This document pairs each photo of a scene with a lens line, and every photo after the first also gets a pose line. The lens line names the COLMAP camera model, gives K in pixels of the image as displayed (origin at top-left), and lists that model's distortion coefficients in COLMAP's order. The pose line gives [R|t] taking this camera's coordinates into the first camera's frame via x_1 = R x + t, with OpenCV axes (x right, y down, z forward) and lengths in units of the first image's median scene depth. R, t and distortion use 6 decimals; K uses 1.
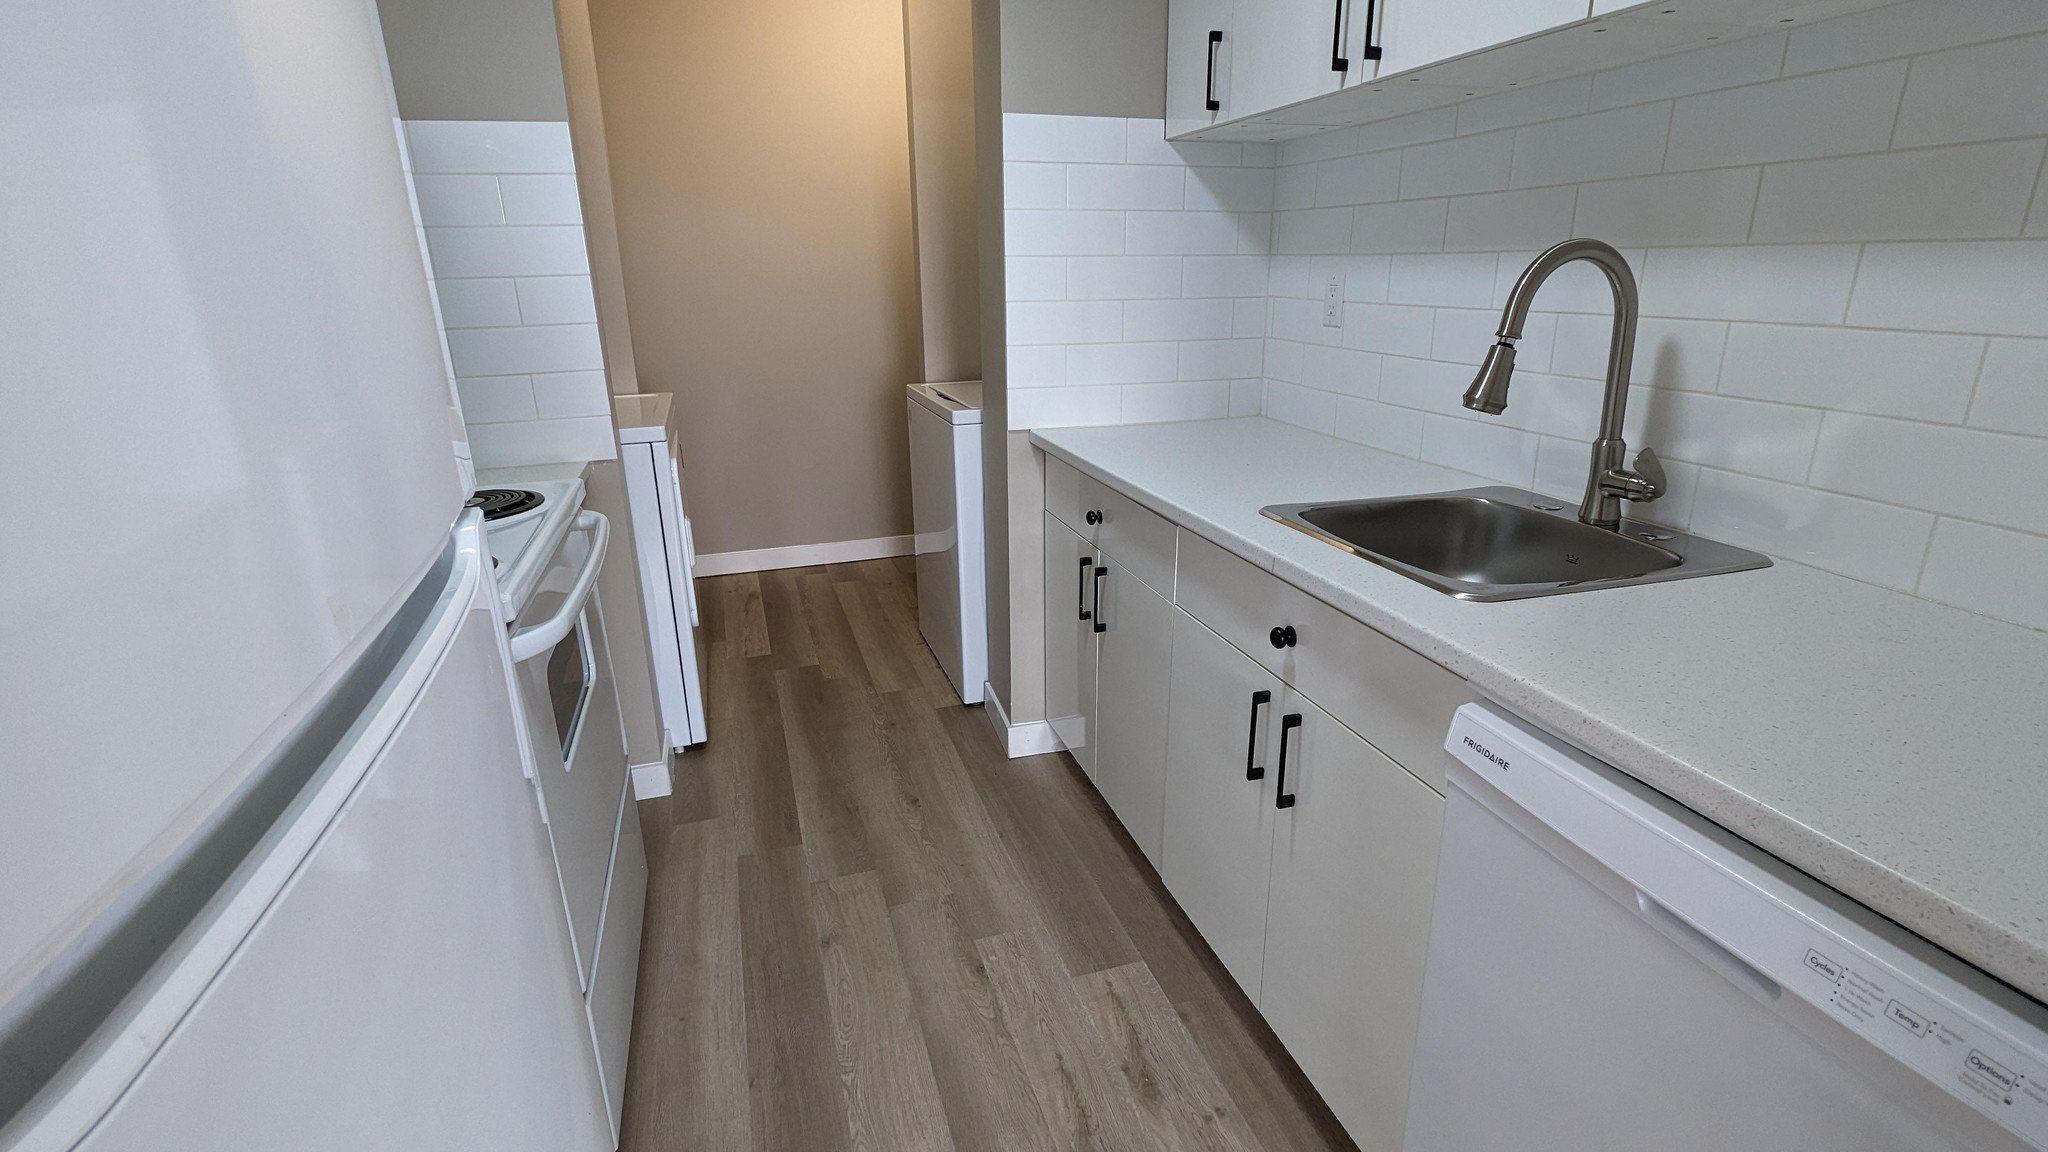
lens RADIAL K [[965.6, 0, 1022.5], [0, 965.6, 577.6], [0, 0, 1]] dist [0.004769, 0.001158]
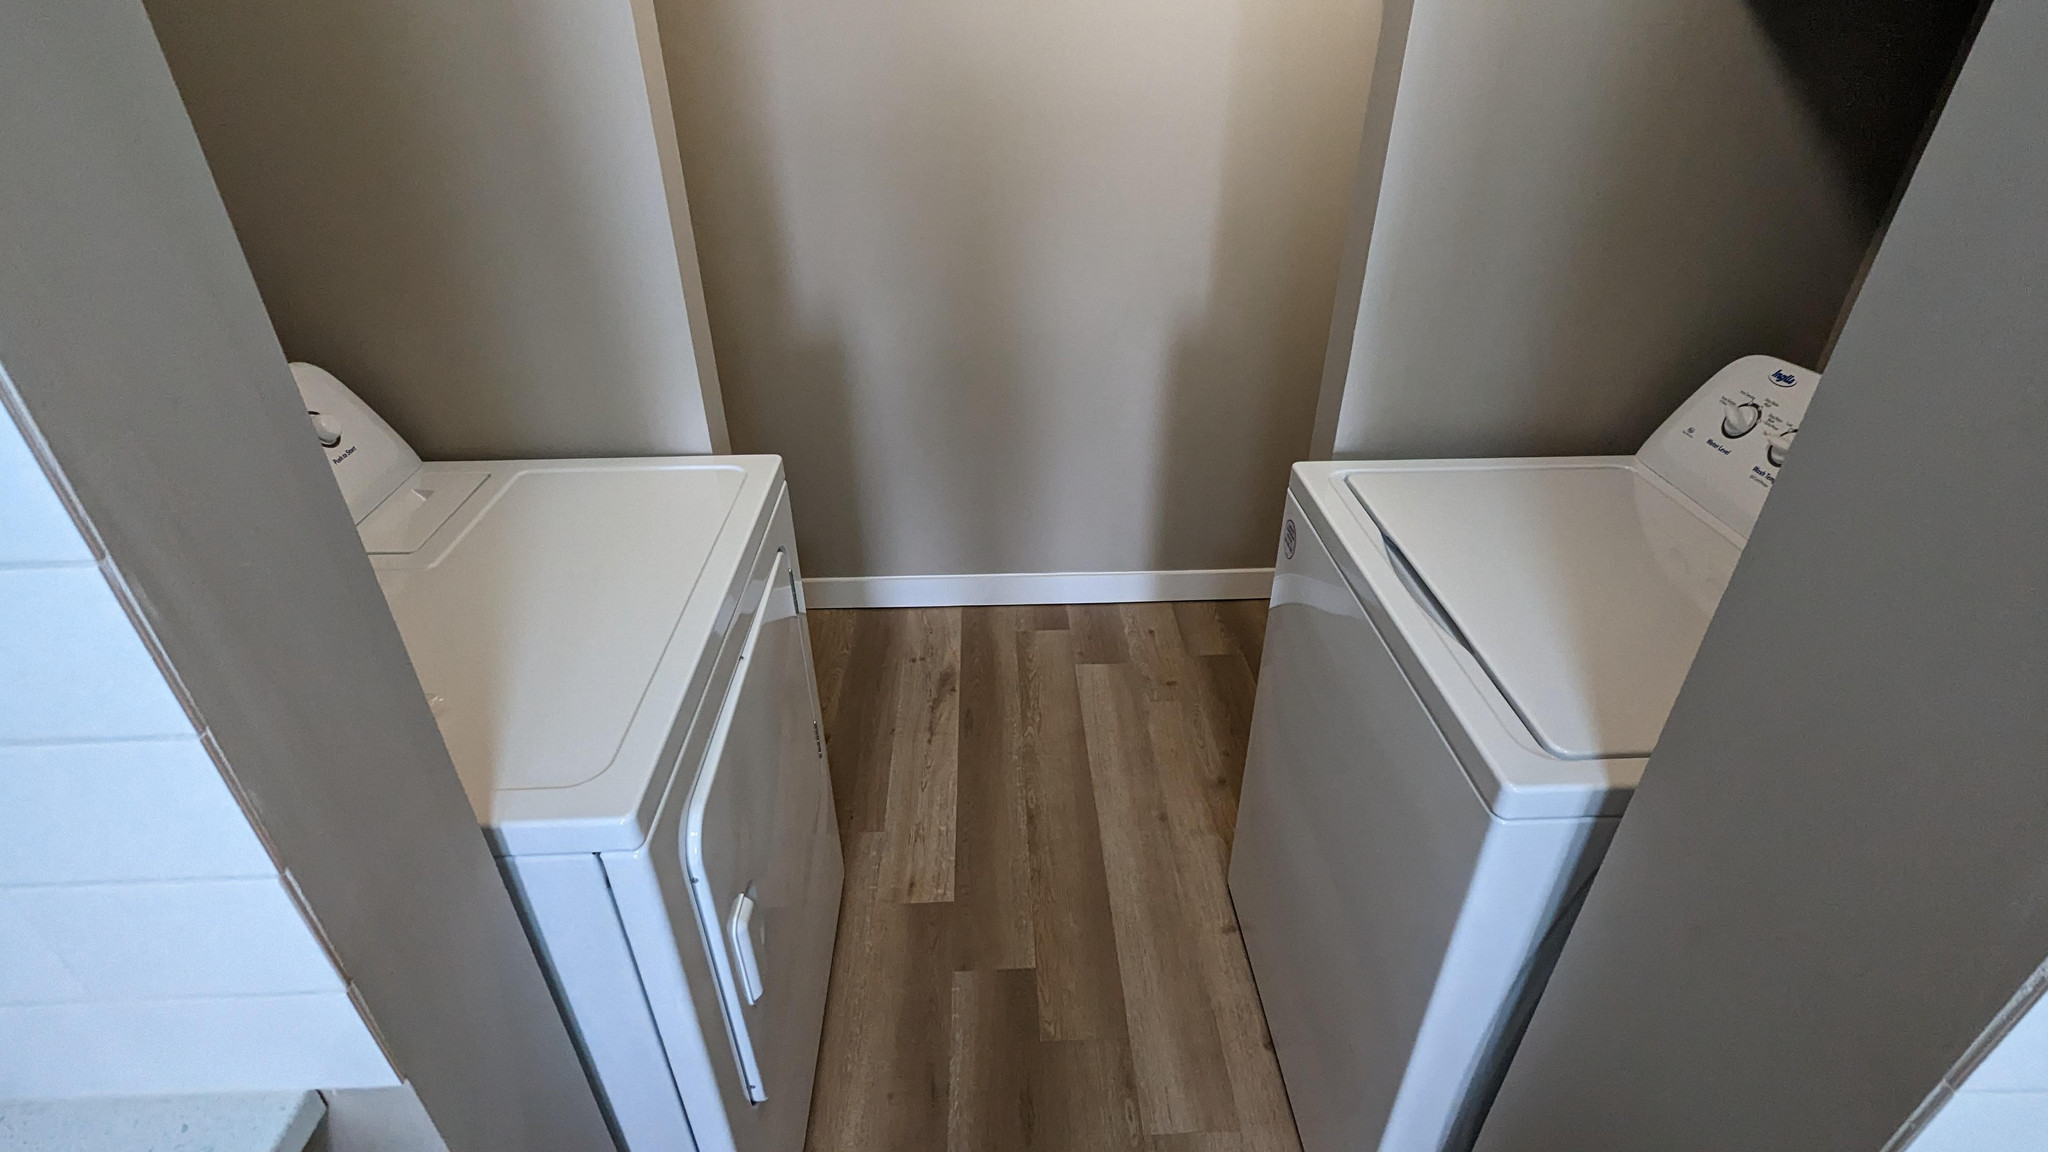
lens RADIAL K [[965.6, 0, 1028.7], [0, 965.6, 578.1], [0, 0, 1]] dist [0.004769, 0.001158]
pose [[0.967412, 0.148961, -0.204755, -0.122267], [-0.097731, 0.965651, 0.240763, -0.213813], [0.233586, -0.212906, 0.948740, 0.482645]]
